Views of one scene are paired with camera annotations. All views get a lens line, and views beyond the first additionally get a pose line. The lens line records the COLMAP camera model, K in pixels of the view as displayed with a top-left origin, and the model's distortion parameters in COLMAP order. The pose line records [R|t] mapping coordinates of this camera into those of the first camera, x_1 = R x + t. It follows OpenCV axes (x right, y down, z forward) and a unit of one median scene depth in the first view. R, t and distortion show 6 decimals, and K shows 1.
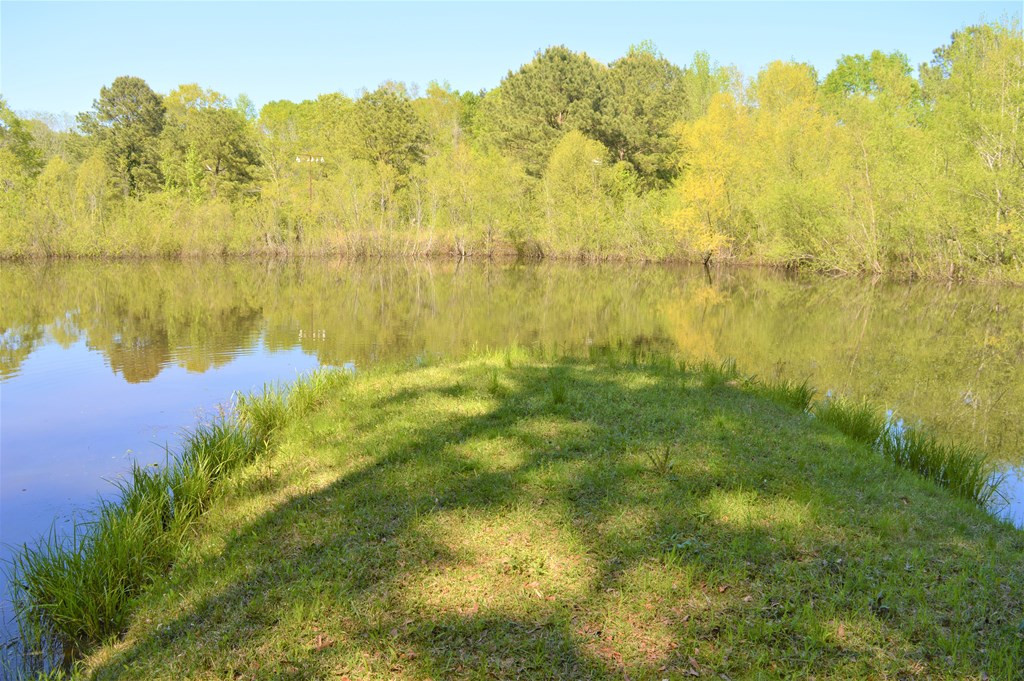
lens RADIAL K [[811.7, 0, 512.0], [0, 811.7, 340.5], [0, 0, 1]] dist [-0.094178, 0.013609]
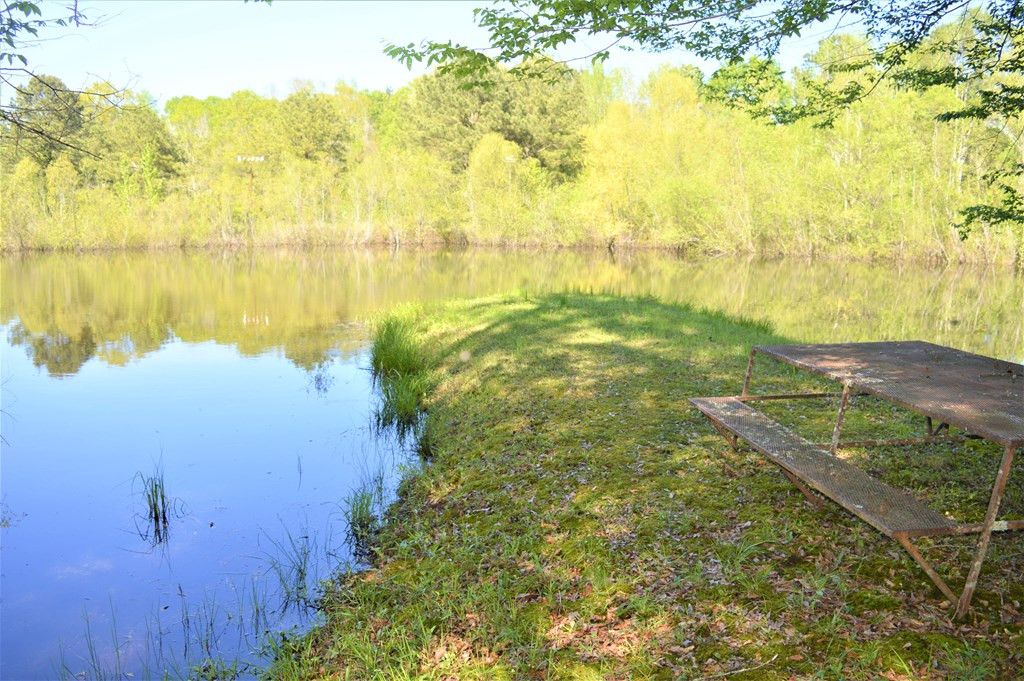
lens RADIAL K [[811.7, 0, 512.0], [0, 811.7, 340.5], [0, 0, 1]] dist [-0.094178, 0.013609]
pose [[0.991878, -0.028191, 0.124028, -0.045046], [0.026947, 0.999568, 0.011700, 0.020085], [-0.124305, -0.008263, 0.992210, -0.134845]]
